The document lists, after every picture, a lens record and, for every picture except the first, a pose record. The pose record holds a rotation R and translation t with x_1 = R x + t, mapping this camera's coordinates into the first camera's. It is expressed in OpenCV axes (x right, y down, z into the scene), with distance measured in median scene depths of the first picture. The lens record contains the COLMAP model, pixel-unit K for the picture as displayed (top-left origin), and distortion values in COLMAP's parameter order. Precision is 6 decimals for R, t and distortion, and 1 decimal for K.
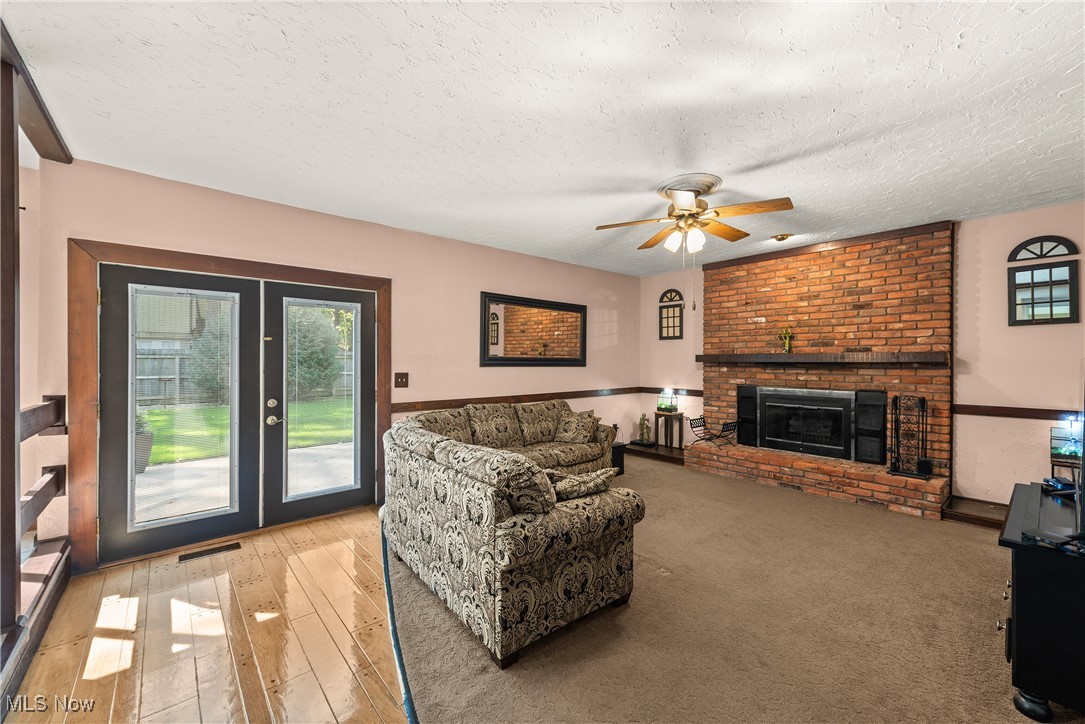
lens RADIAL K [[435.3, 0, 546.2], [0, 435.3, 357.6], [0, 0, 1]] dist [0.019464, -0.000095]
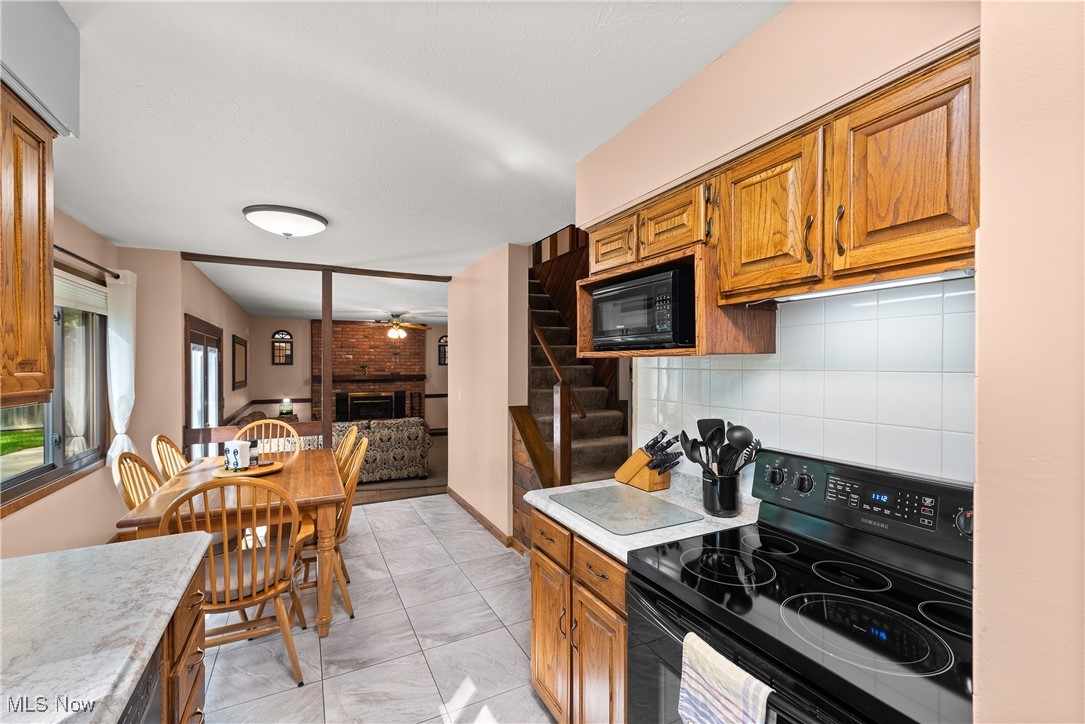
lens RADIAL K [[459.5, 0, 544.4], [0, 459.5, 368.2], [0, 0, 1]] dist [0.018326, -0.000235]
pose [[0.232930, -0.005818, 0.972476, -1.165524], [-0.005593, 0.999958, 0.007322, -0.054970], [-0.972477, -0.007144, 0.232888, -0.232083]]
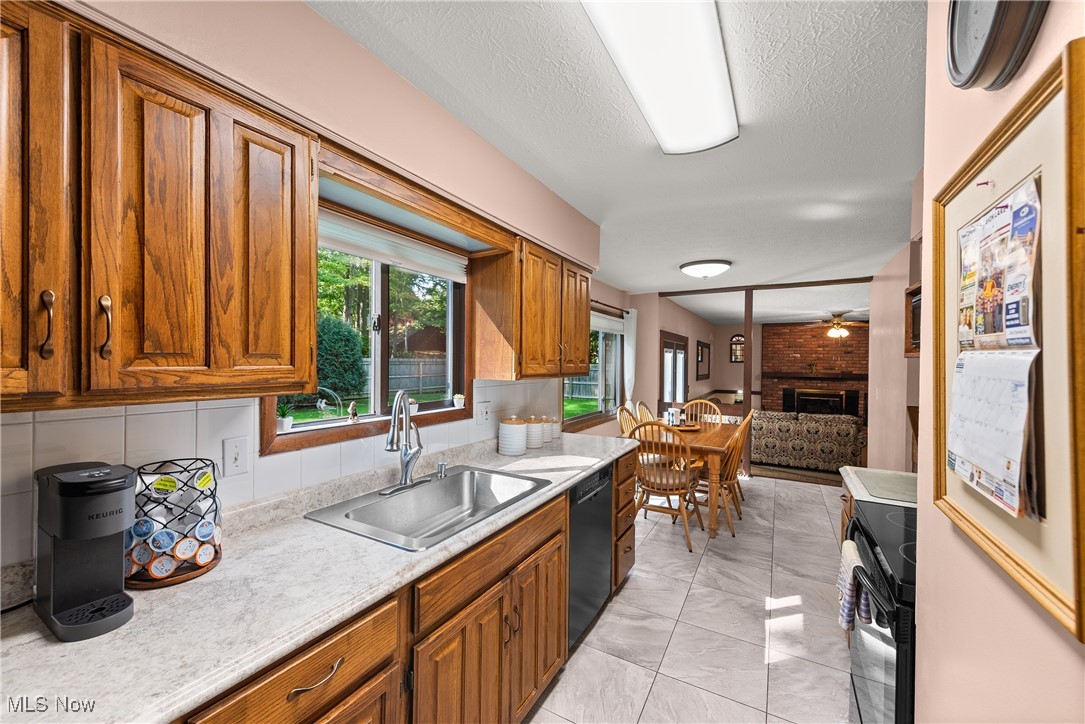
lens RADIAL K [[435.3, 0, 541.4], [0, 435.3, 363.3], [0, 0, 1]] dist [0.019464, -0.000095]
pose [[0.938699, 0.007124, 0.344663, -1.250400], [-0.011422, 0.999880, 0.010442, -0.056766], [-0.344548, -0.013738, 0.938668, -0.451165]]
